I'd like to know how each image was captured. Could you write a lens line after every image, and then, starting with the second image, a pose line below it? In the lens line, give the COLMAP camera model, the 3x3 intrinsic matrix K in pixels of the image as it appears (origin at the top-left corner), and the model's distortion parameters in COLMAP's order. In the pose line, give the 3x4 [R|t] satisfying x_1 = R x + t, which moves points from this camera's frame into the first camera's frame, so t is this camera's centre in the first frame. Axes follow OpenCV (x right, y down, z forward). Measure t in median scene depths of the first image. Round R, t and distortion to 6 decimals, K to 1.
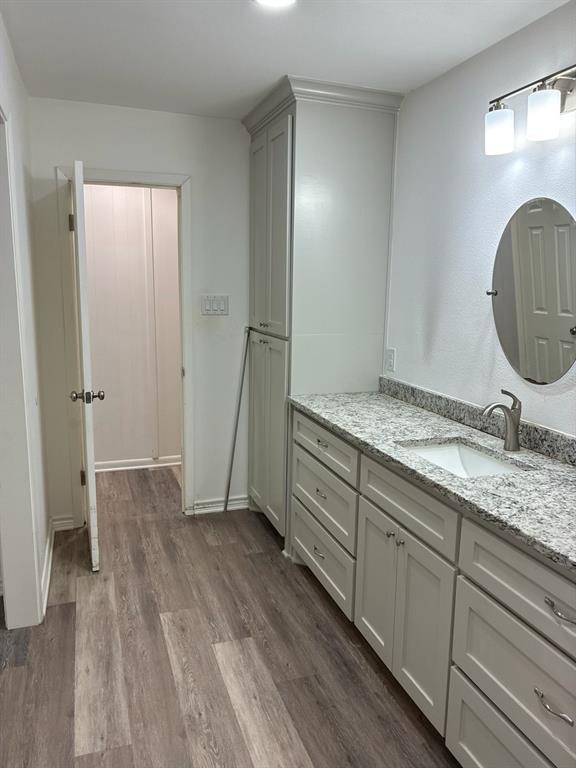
lens RADIAL K [[577.9, 0, 289.9], [0, 577.9, 383.2], [0, 0, 1]] dist [-0.033480, -0.011728]
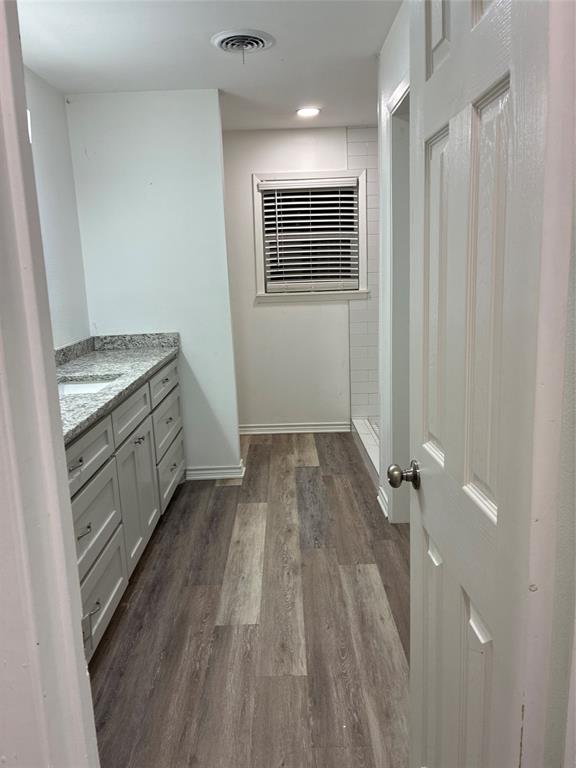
lens RADIAL K [[577.9, 0, 288.5], [0, 577.9, 382.4], [0, 0, 1]] dist [-0.033480, -0.011728]
pose [[-0.947604, -0.047937, 0.315830, -0.483877], [0.072448, 0.930666, 0.358626, -0.267751], [-0.311123, 0.362716, -0.878430, 1.742941]]
